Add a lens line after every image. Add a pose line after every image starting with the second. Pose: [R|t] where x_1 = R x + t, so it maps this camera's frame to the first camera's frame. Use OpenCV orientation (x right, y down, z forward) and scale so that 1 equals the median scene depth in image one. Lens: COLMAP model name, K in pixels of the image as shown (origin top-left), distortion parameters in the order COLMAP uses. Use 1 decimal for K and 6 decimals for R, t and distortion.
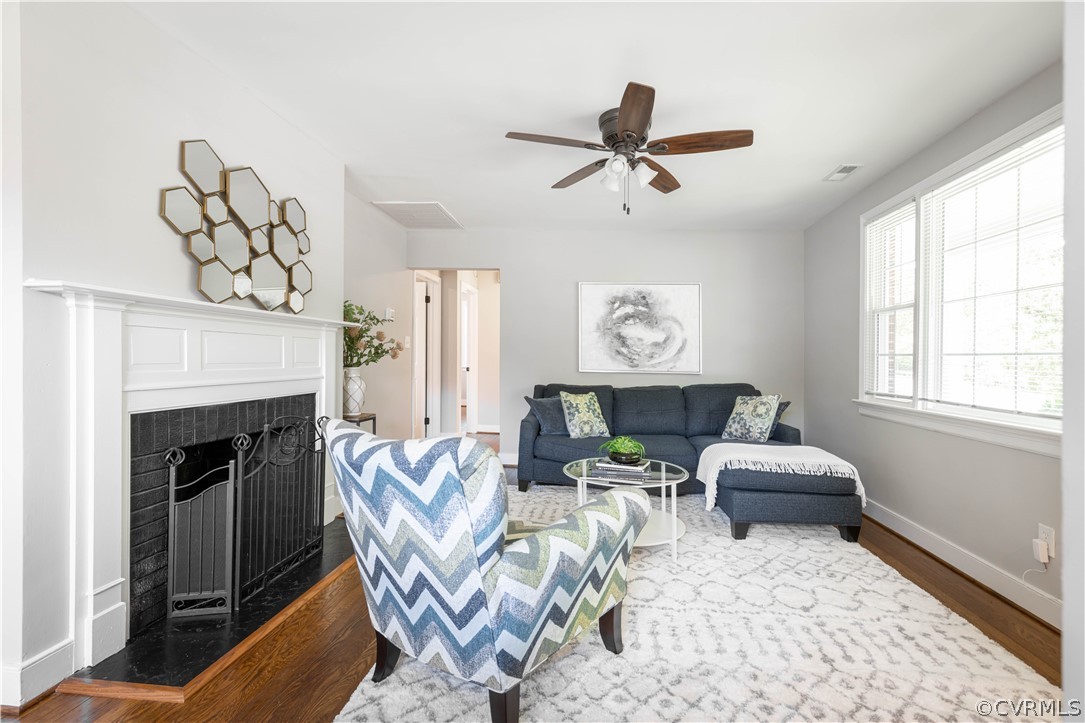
lens RADIAL K [[500.0, 0, 543.2], [0, 500.0, 367.9], [0, 0, 1]] dist [0.004045, 0.000311]
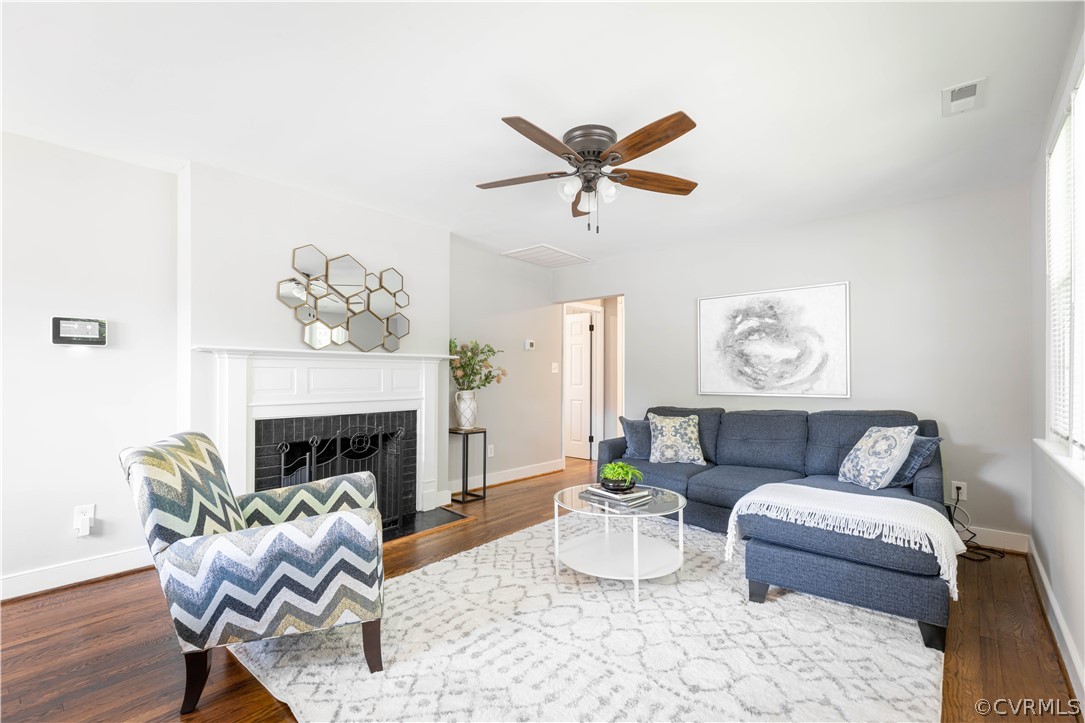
lens RADIAL K [[479.1, 0, 540.2], [0, 479.1, 386.6], [0, 0, 1]] dist [0.001153, 0.000149]
pose [[0.809442, -0.008359, -0.587141, 0.454218], [0.004494, 0.999958, -0.008041, -0.001006], [0.587183, 0.003871, 0.809445, 0.132013]]
